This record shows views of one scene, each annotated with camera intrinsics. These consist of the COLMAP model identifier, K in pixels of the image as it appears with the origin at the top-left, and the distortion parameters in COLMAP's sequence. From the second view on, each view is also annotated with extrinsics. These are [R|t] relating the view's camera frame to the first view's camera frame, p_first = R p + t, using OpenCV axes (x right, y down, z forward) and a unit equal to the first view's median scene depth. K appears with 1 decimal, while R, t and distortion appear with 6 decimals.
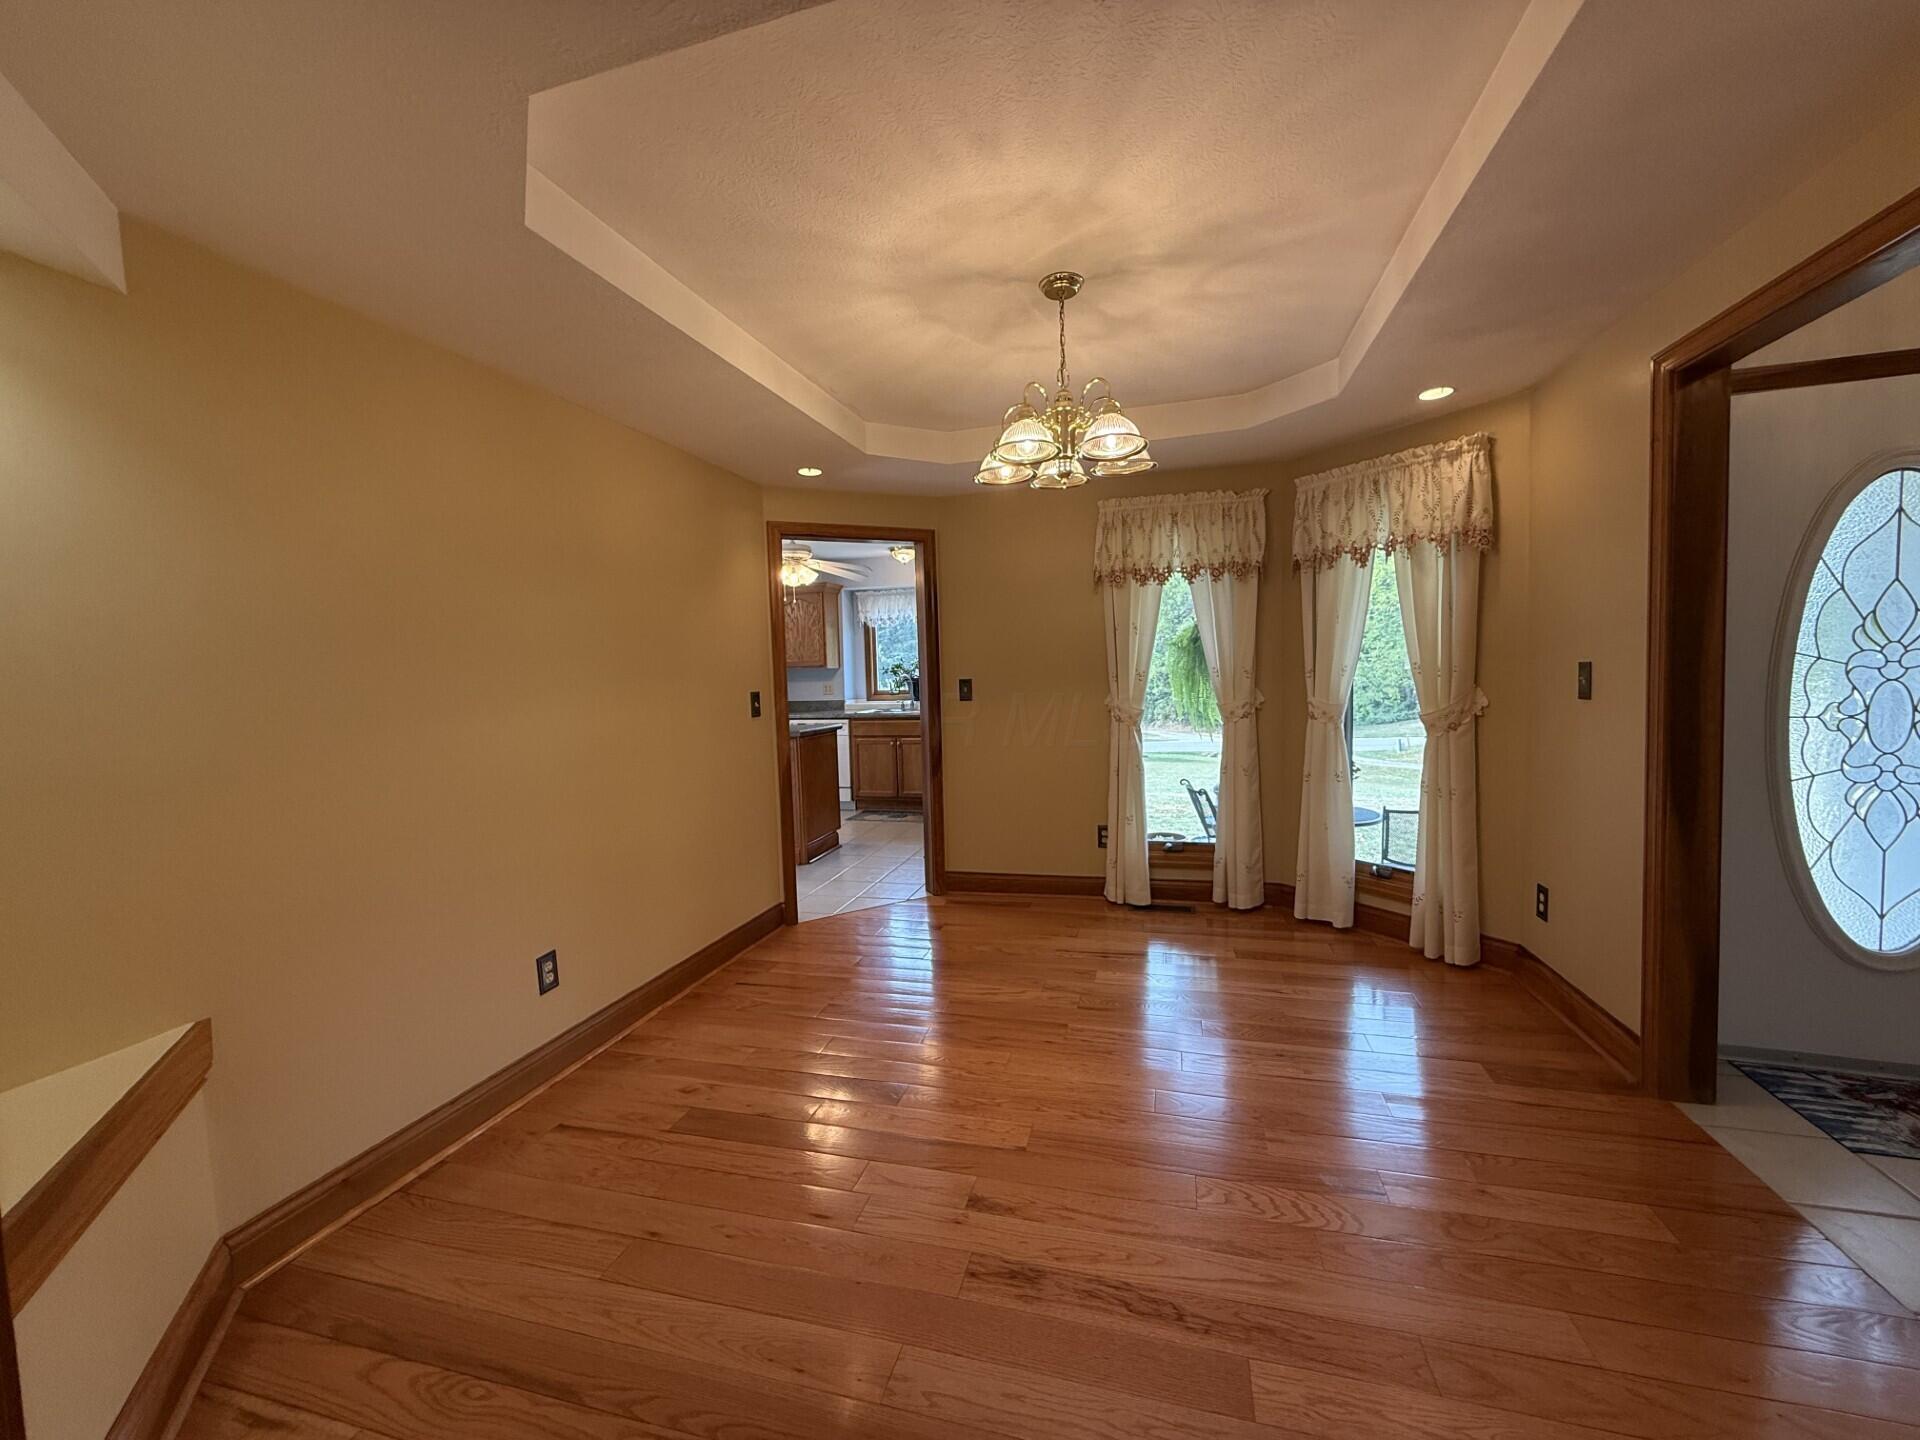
lens RADIAL K [[767.8, 0, 955.7], [0, 767.8, 715.6], [0, 0, 1]] dist [0.002851, 0.000002]
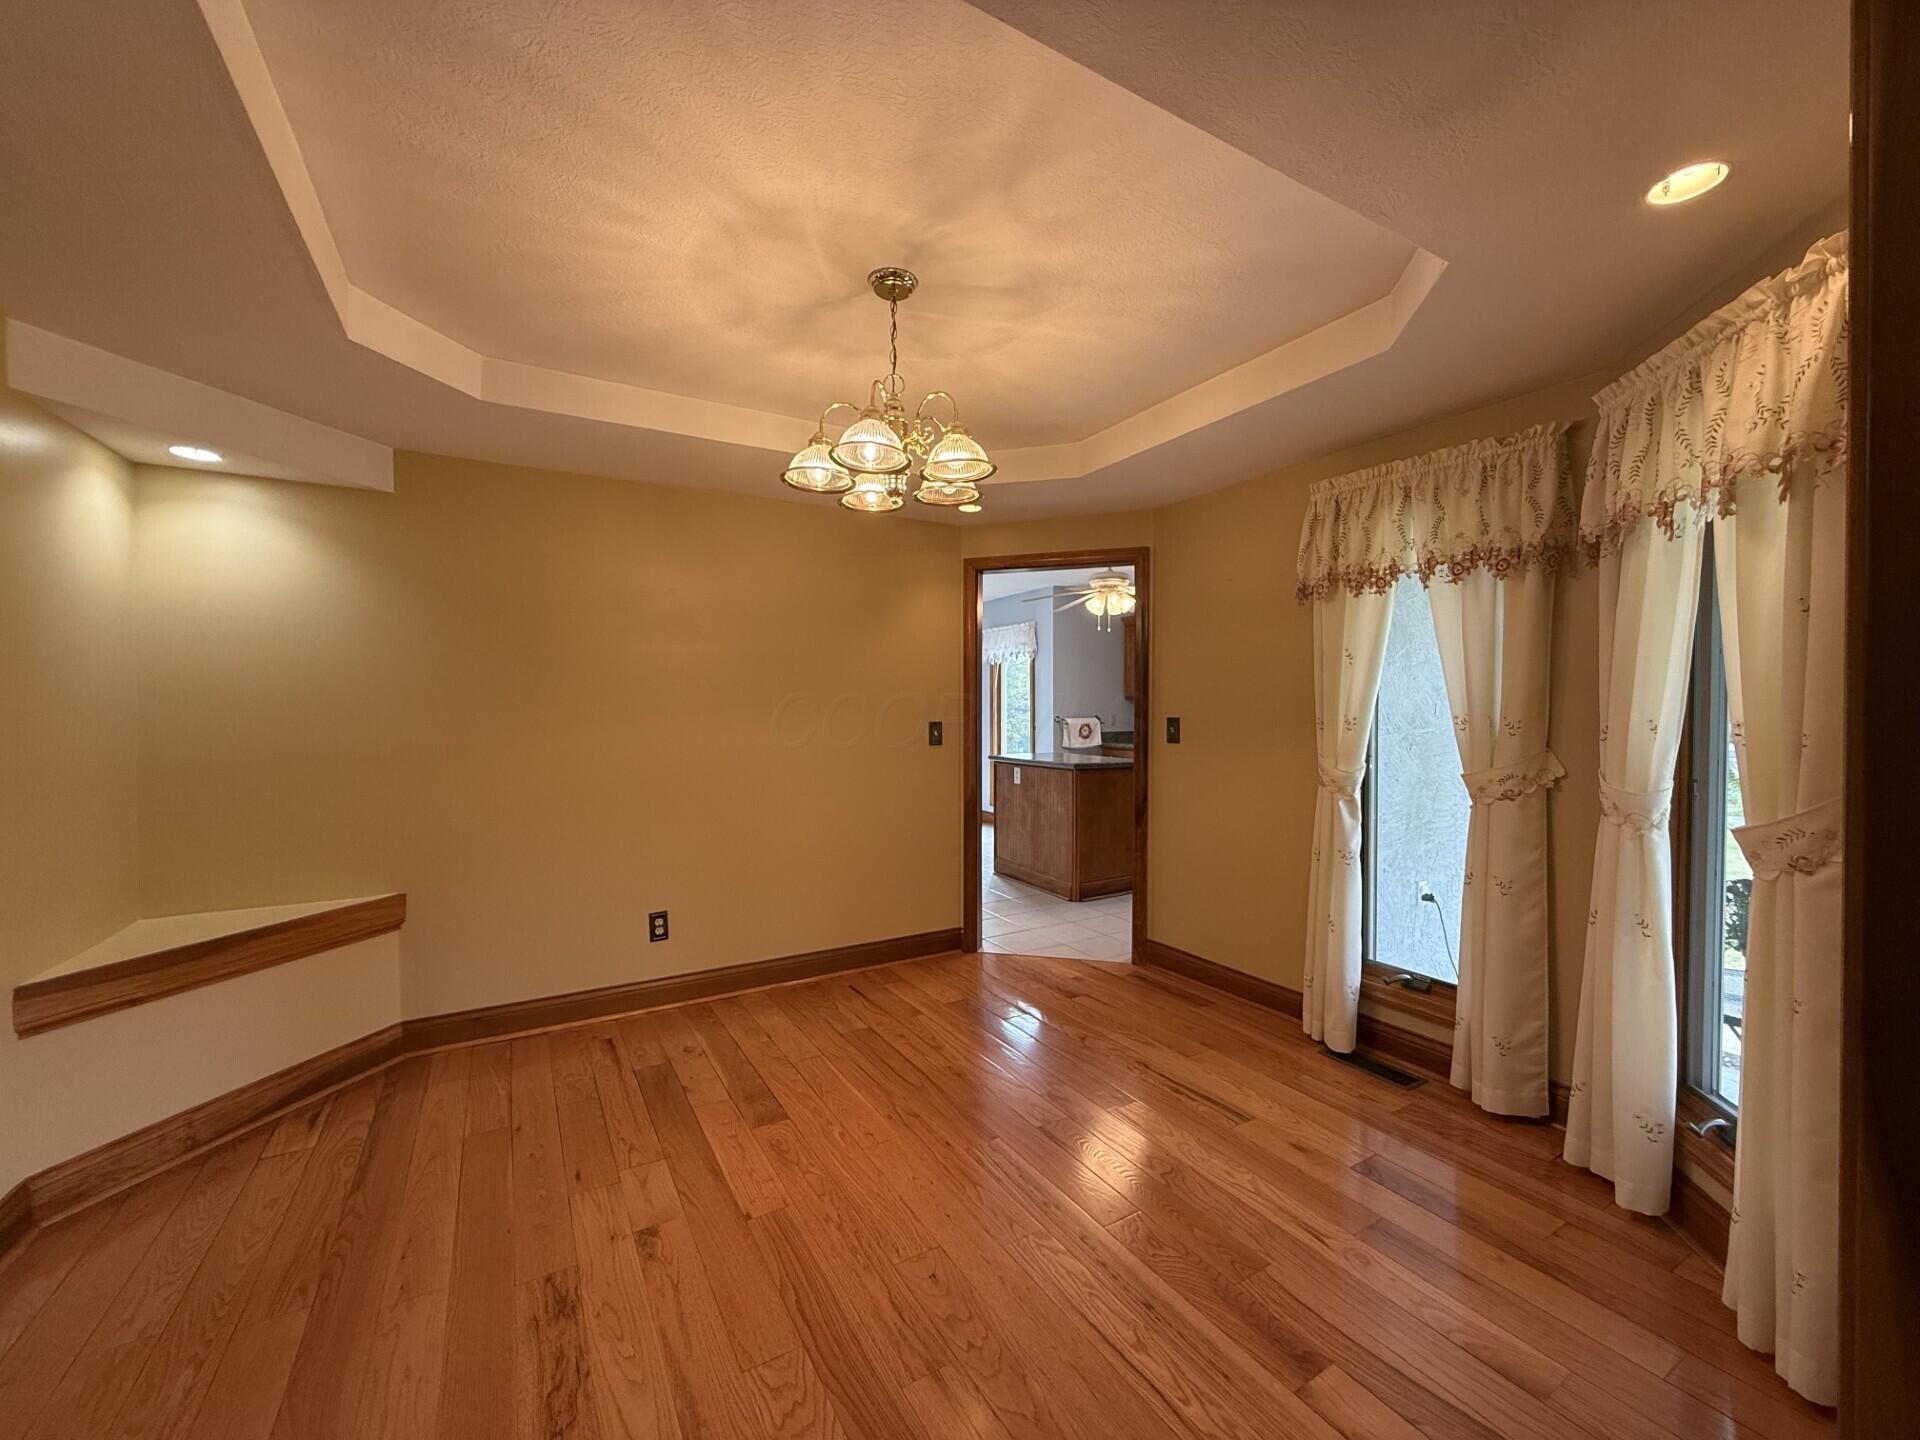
lens RADIAL K [[767.8, 0, 952.2], [0, 767.8, 716.5], [0, 0, 1]] dist [0.002851, 0.000002]
pose [[0.720872, 0.040771, -0.691868, 0.495054], [-0.062355, 0.998035, -0.006155, -0.033345], [0.690258, 0.047579, 0.721998, 0.255230]]
